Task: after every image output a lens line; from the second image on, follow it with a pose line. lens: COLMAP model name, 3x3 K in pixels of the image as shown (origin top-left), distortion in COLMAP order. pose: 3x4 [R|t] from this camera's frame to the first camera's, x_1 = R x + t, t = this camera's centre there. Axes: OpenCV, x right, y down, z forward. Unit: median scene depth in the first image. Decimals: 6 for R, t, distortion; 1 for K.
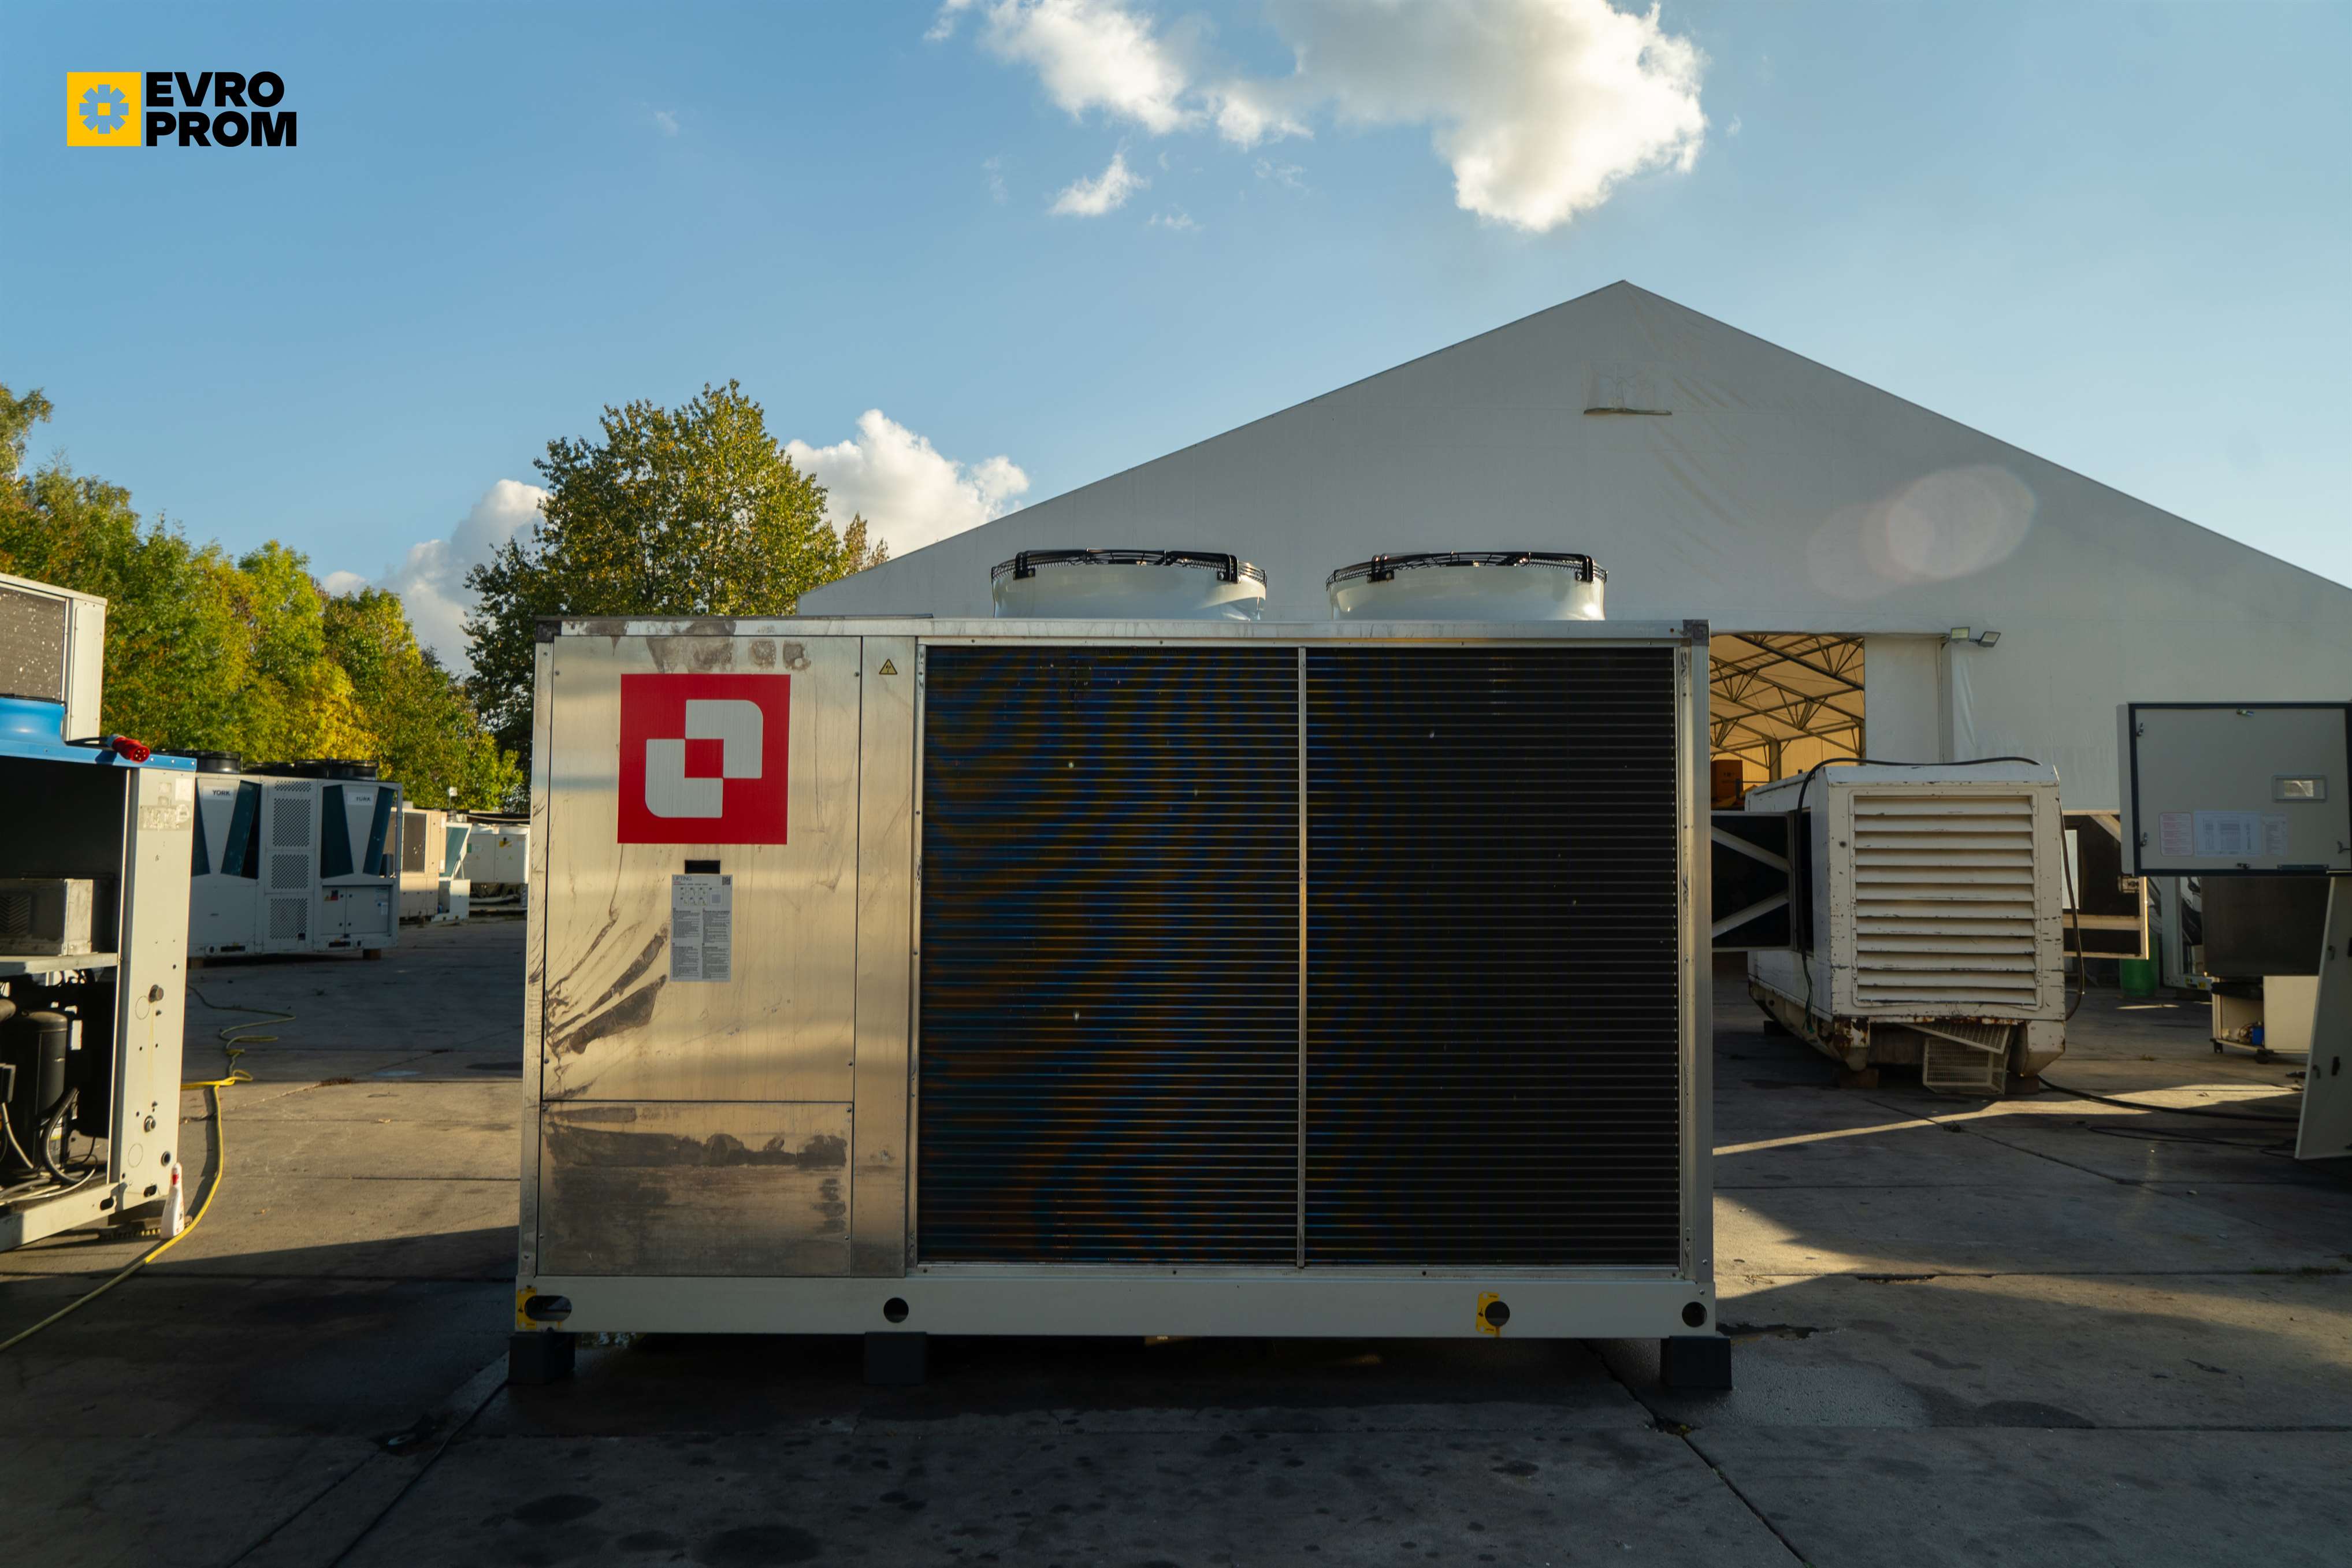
lens RADIAL K [[1645.9, 0, 1182.4], [0, 1645.9, 765.6], [0, 0, 1]] dist [-0.011075, 0.010090]
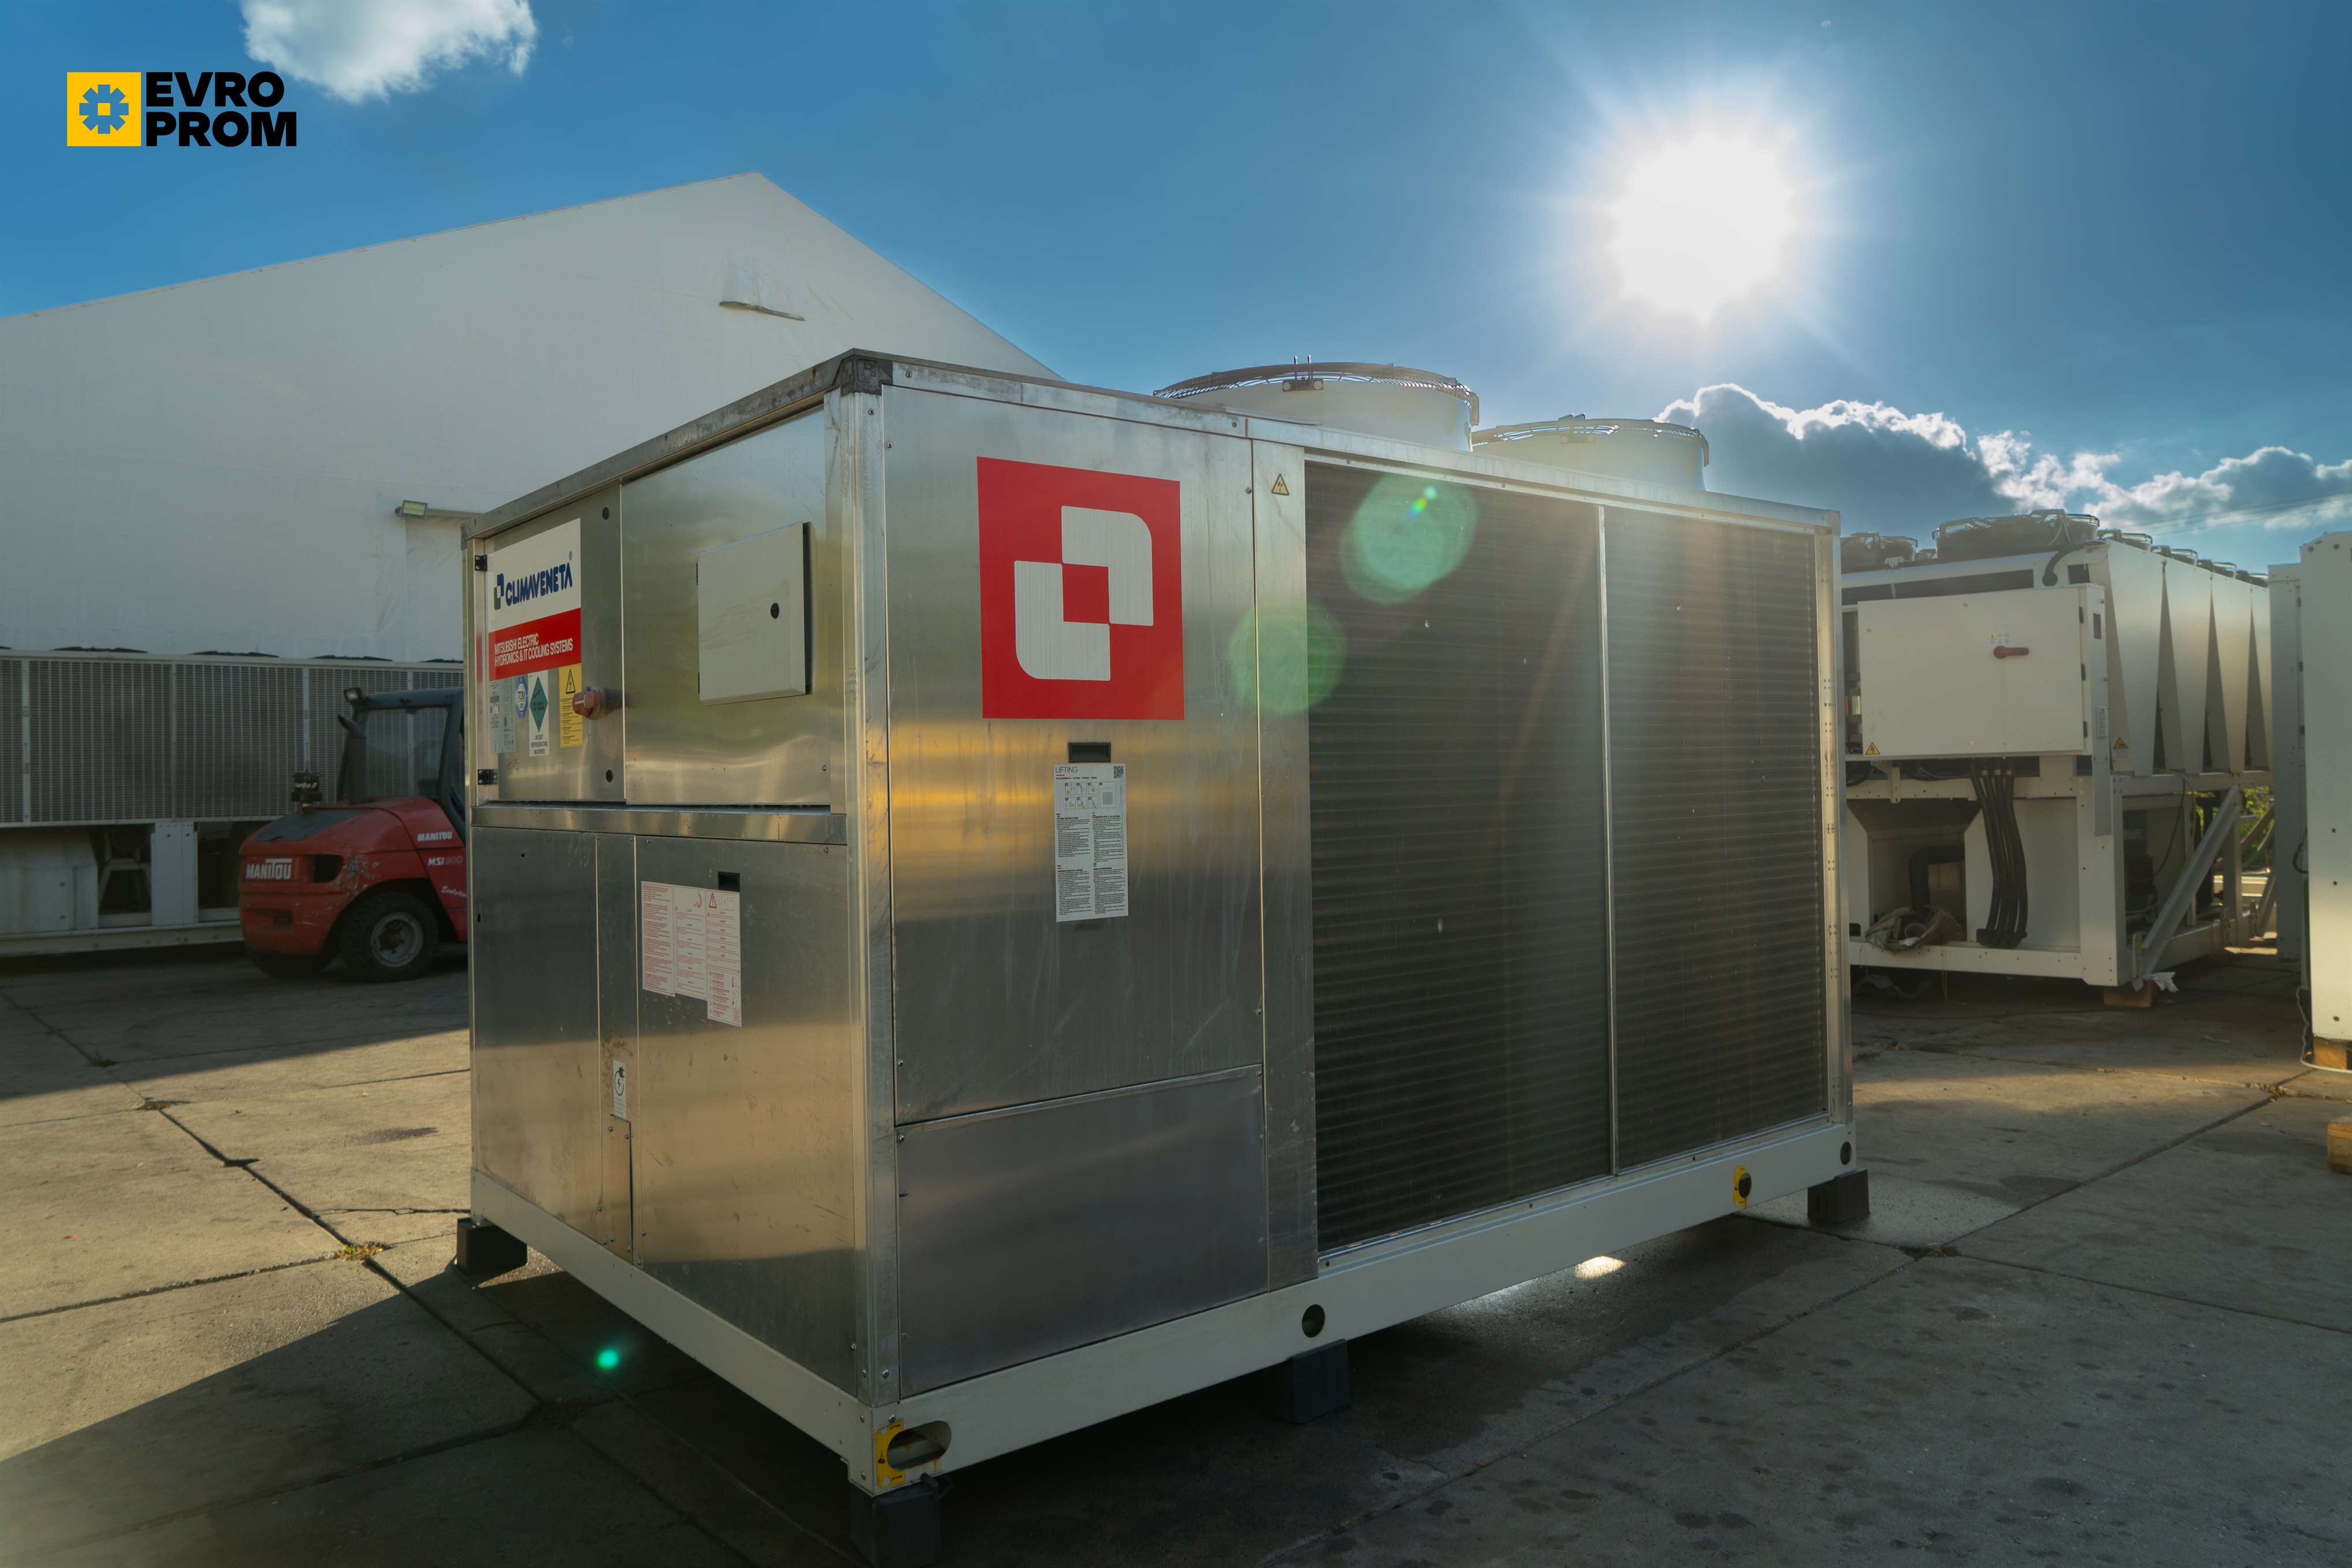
lens RADIAL K [[1645.9, 0, 1182.4], [0, 1645.9, 765.6], [0, 0, 1]] dist [-0.011075, 0.010090]
pose [[0.770874, -0.017183, 0.636756, -0.752446], [-0.011719, 0.999084, 0.041148, 0.041389], [-0.636880, -0.039182, 0.769966, 0.480828]]
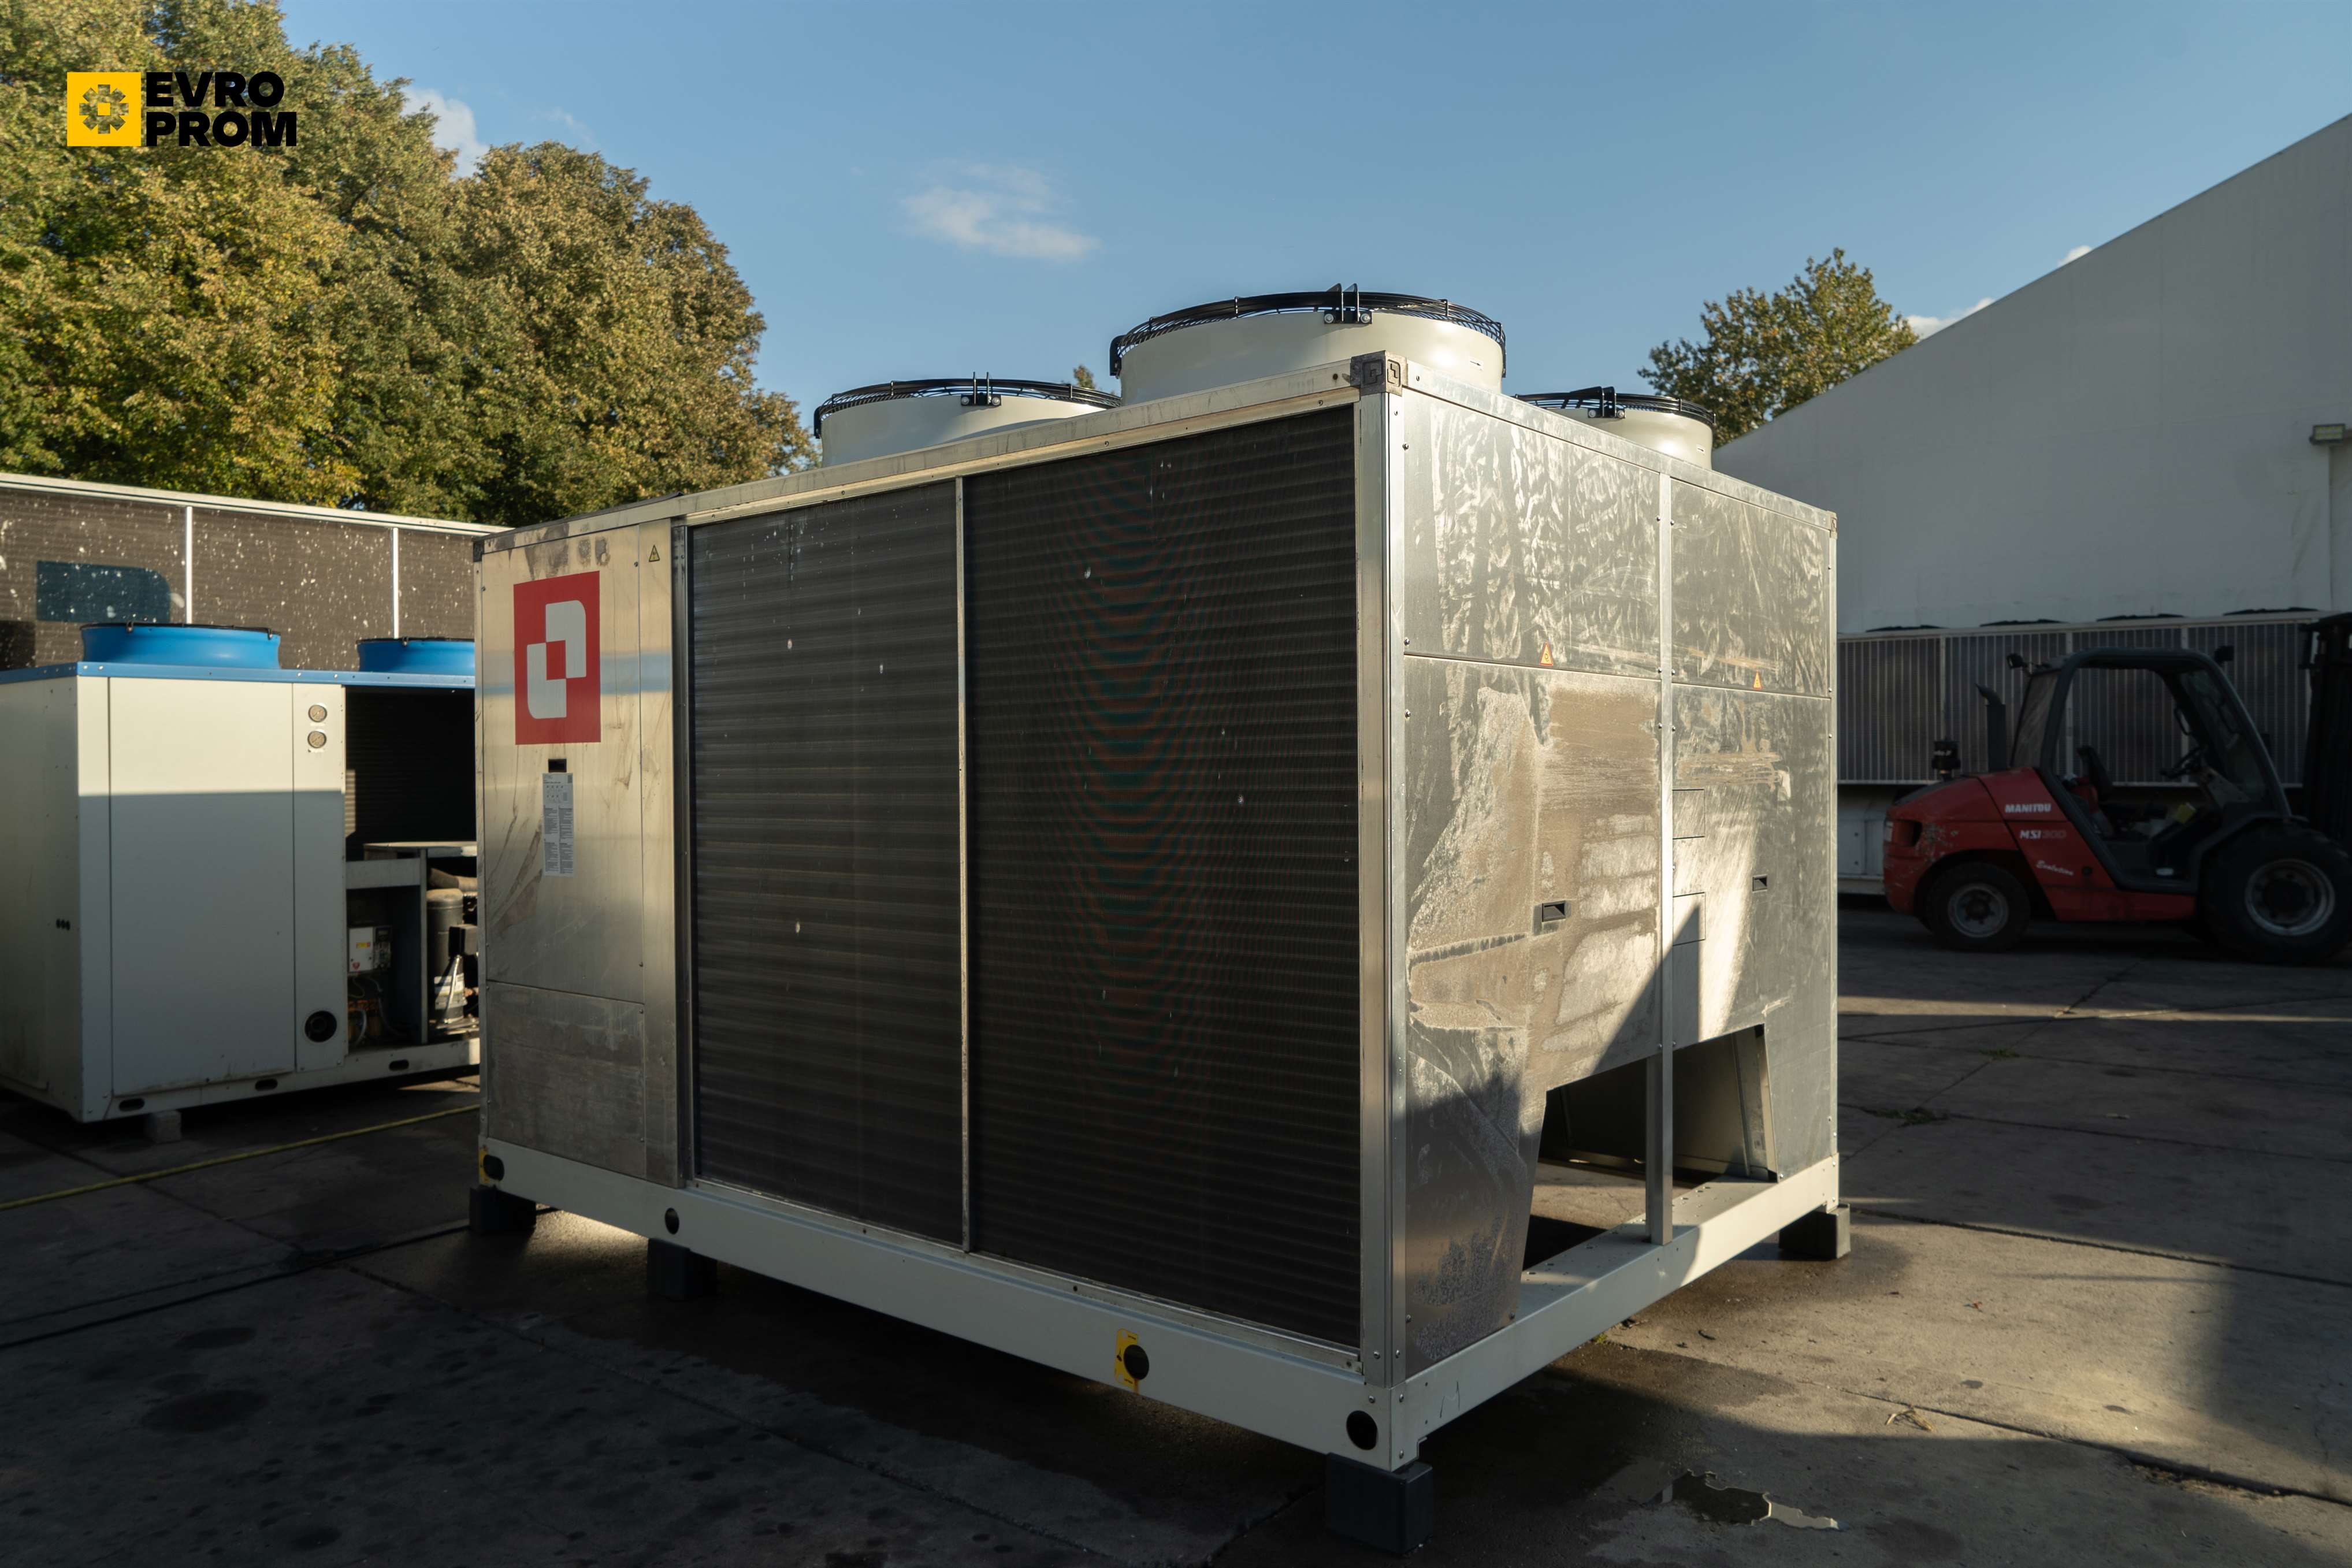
lens RADIAL K [[1645.9, 0, 1182.4], [0, 1645.9, 765.6], [0, 0, 1]] dist [-0.011075, 0.010090]
pose [[0.765549, -0.013251, -0.643241, 0.721053], [0.051140, 0.997878, 0.040307, 0.043074], [0.641342, -0.063752, 0.764602, 0.499407]]
